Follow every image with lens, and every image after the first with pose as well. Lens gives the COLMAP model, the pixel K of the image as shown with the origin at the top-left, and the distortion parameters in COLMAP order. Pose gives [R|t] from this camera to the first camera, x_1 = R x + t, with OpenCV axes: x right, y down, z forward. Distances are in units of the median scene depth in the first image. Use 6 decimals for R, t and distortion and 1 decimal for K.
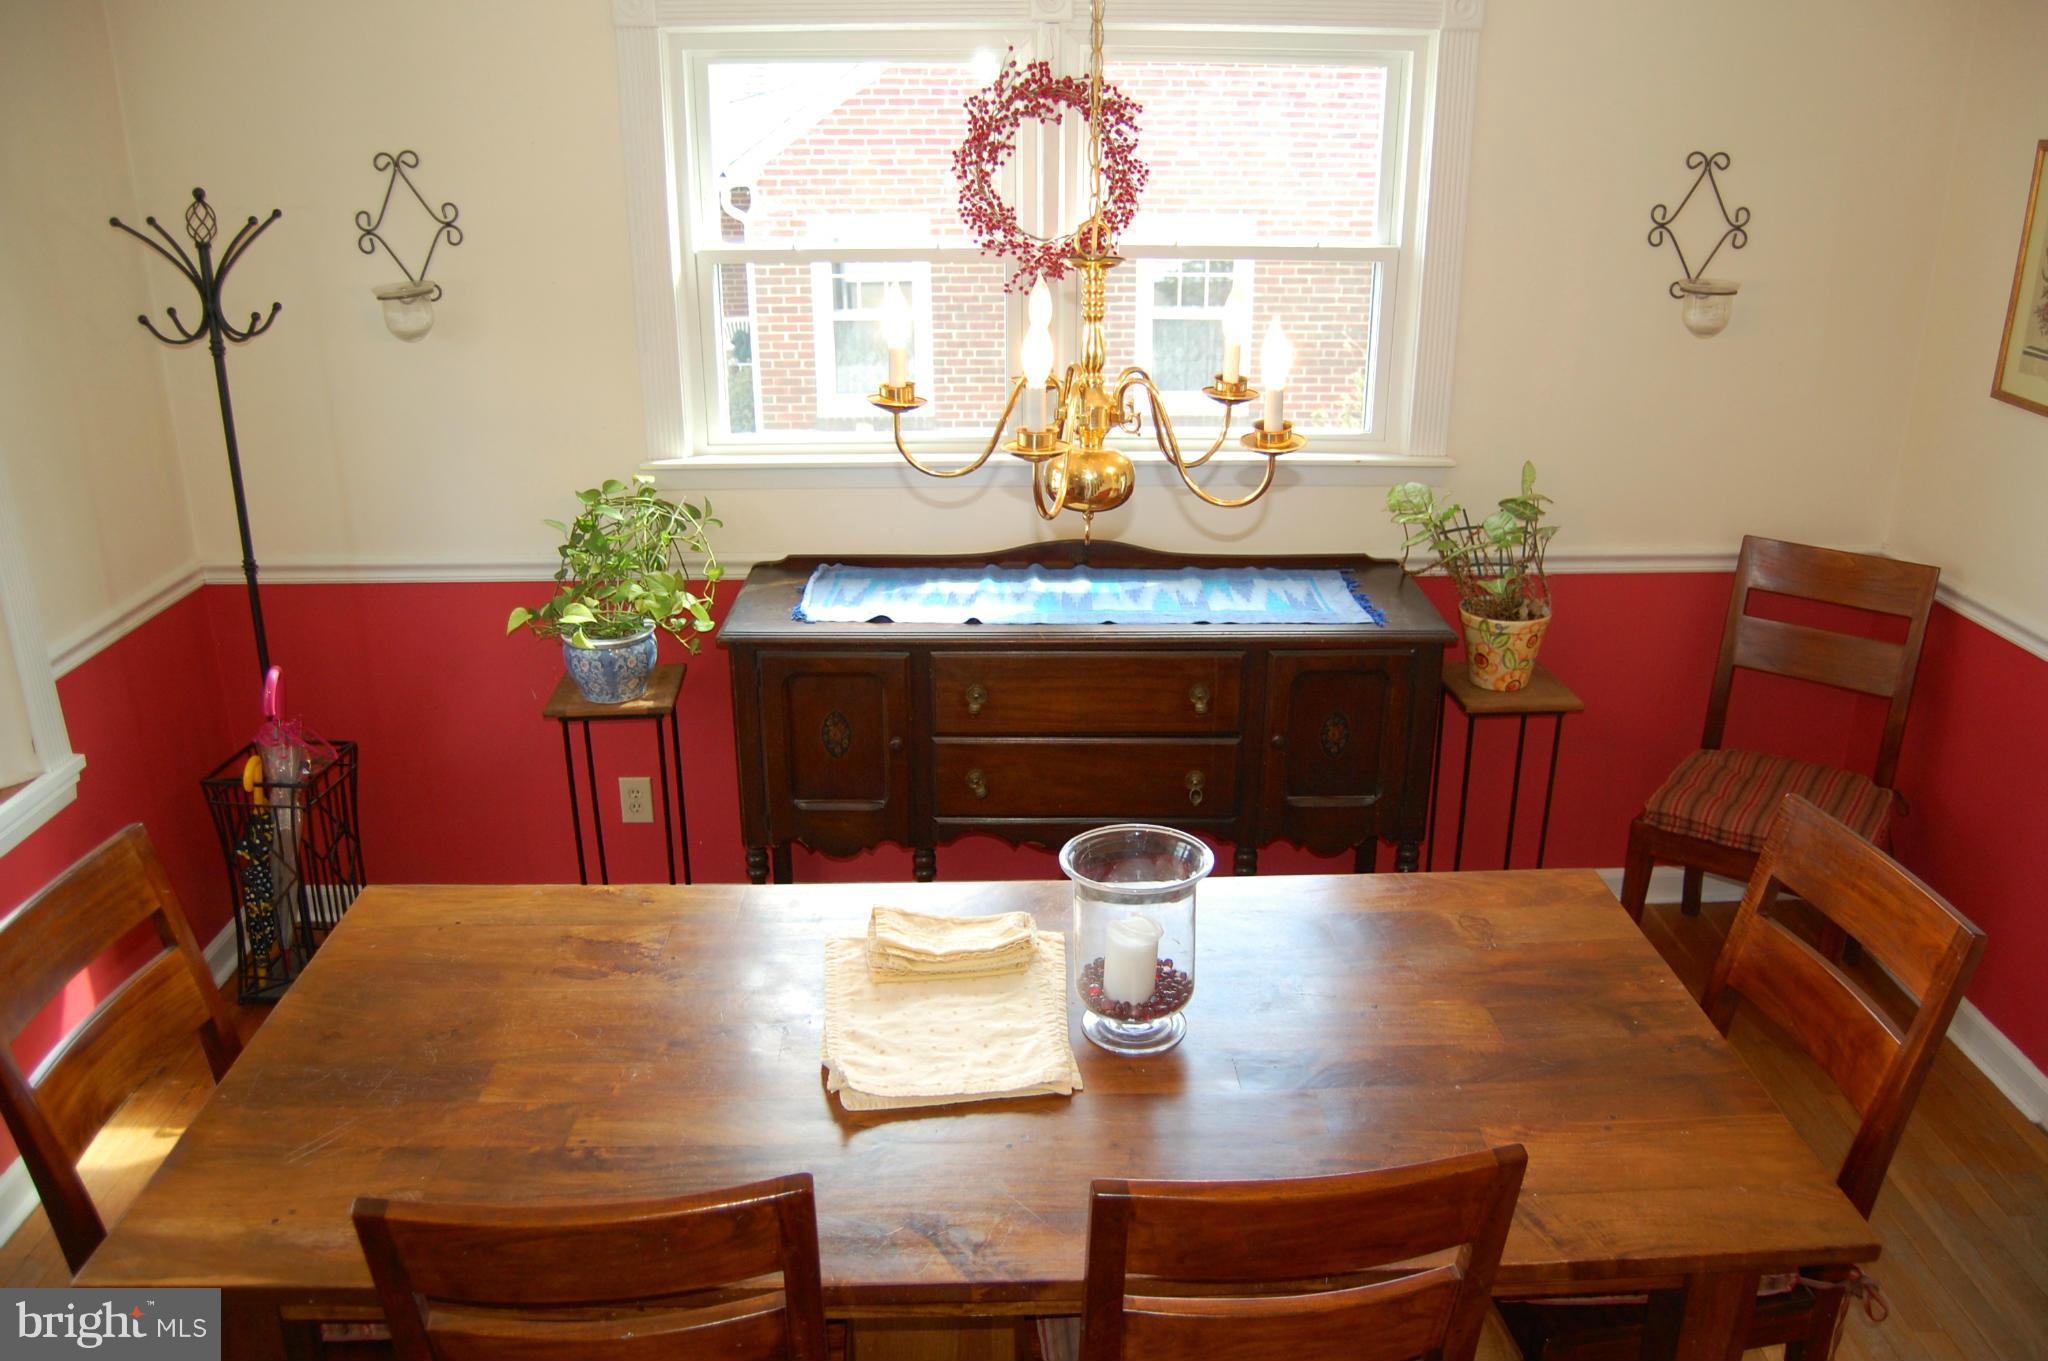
lens RADIAL K [[1609.3, 0, 1041.9], [0, 1609.3, 699.2], [0, 0, 1]] dist [-0.094114, 0.039637]
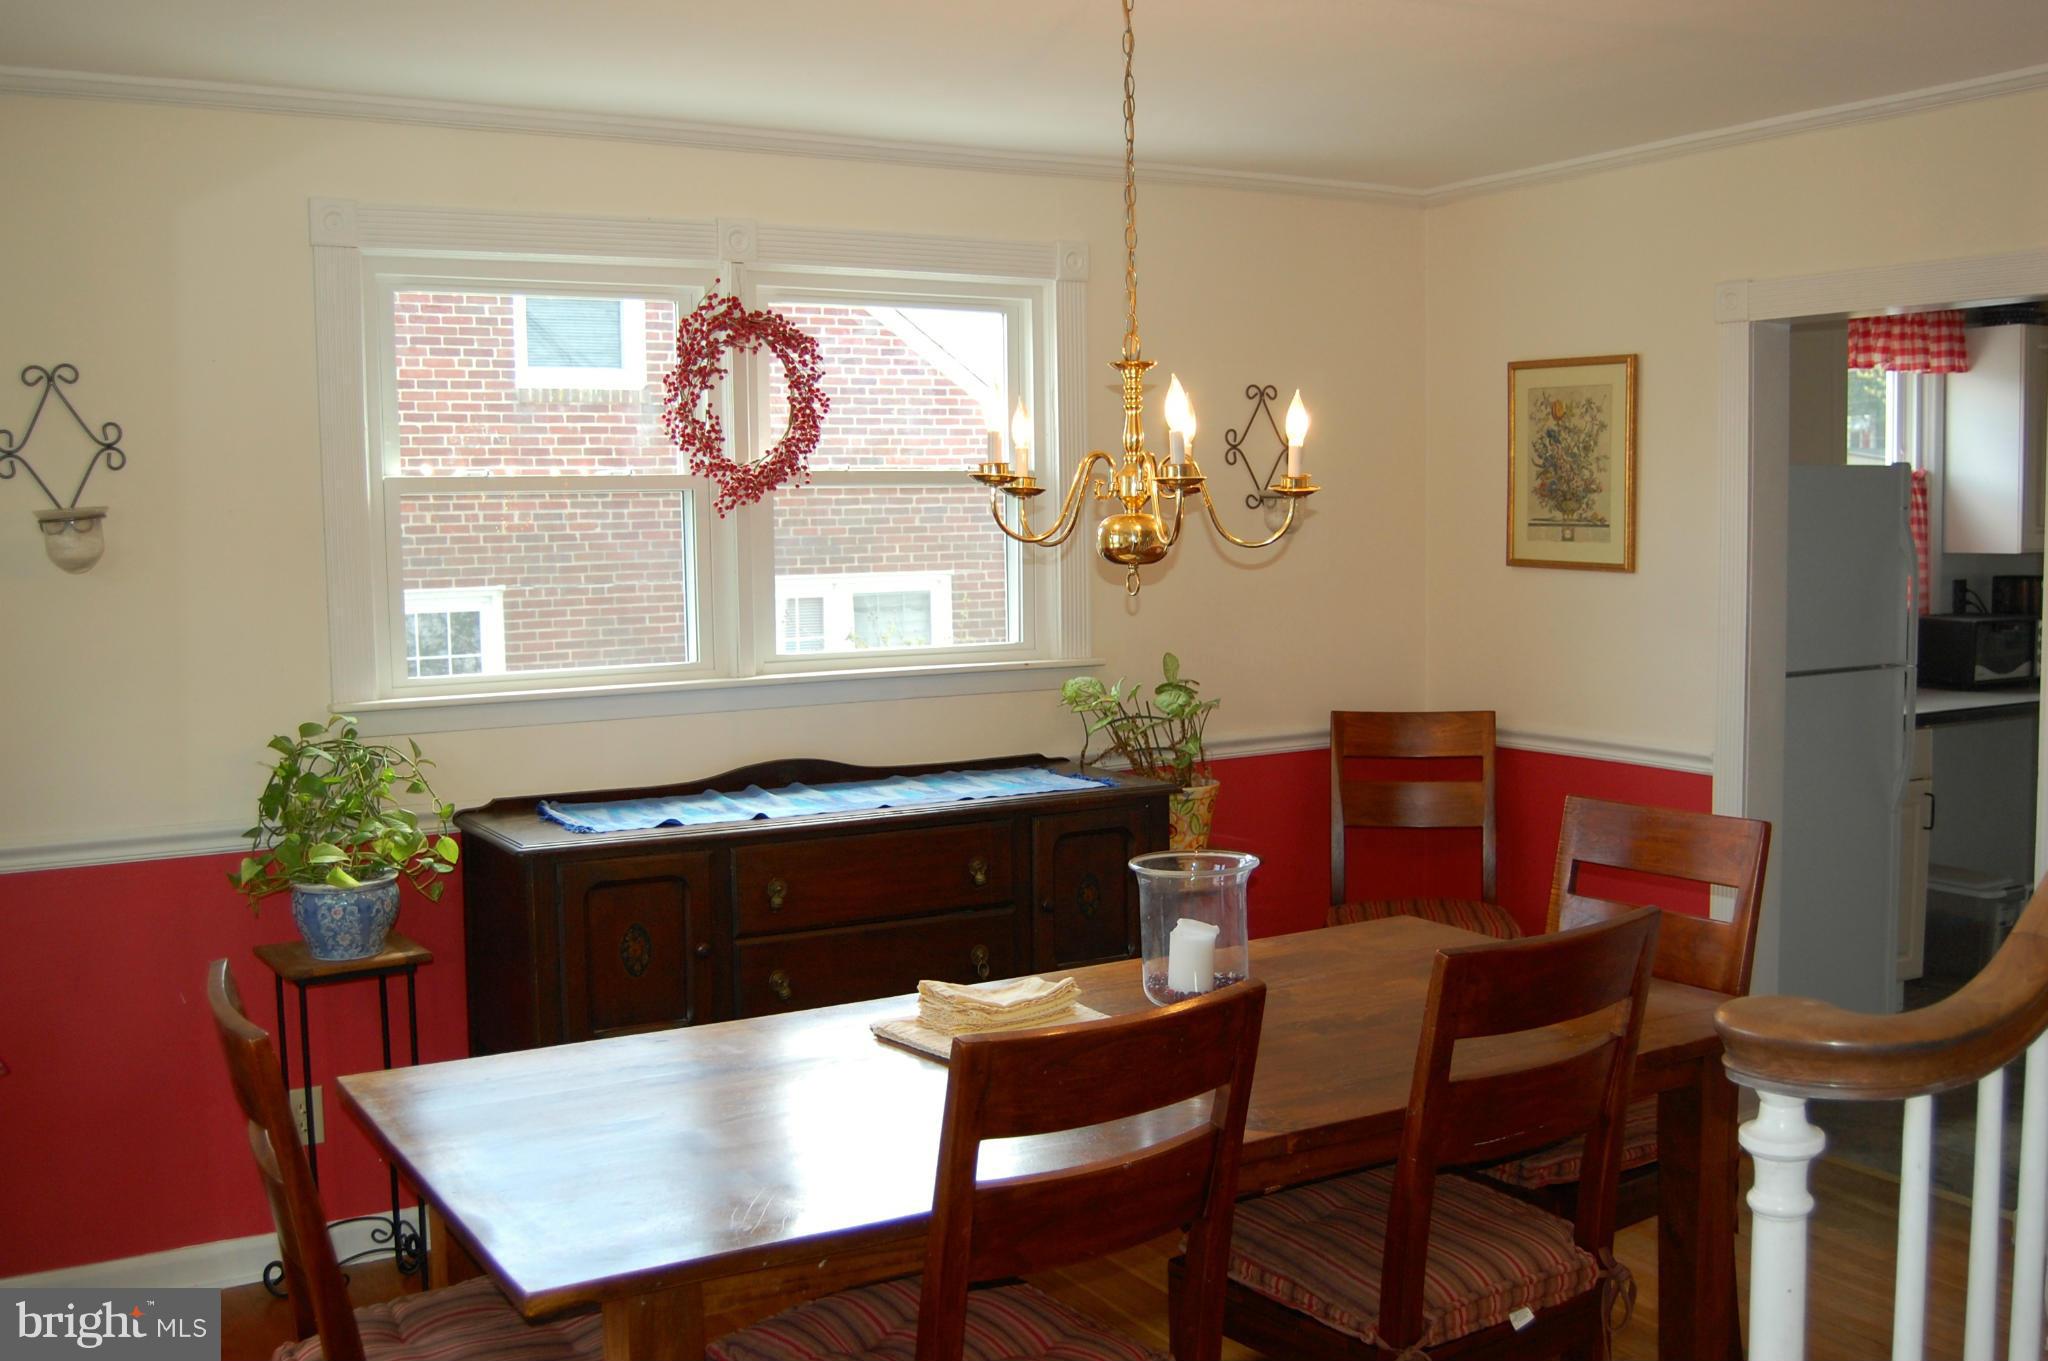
lens RADIAL K [[1979.0, 0, 1033.6], [0, 1979.0, 705.3], [0, 0, 1]] dist [-0.060313, -0.001431]
pose [[0.878837, -0.064275, 0.472772, -0.451168], [0.186688, 0.958208, -0.216762, 0.174919], [-0.439082, 0.278759, 0.854108, -0.126109]]
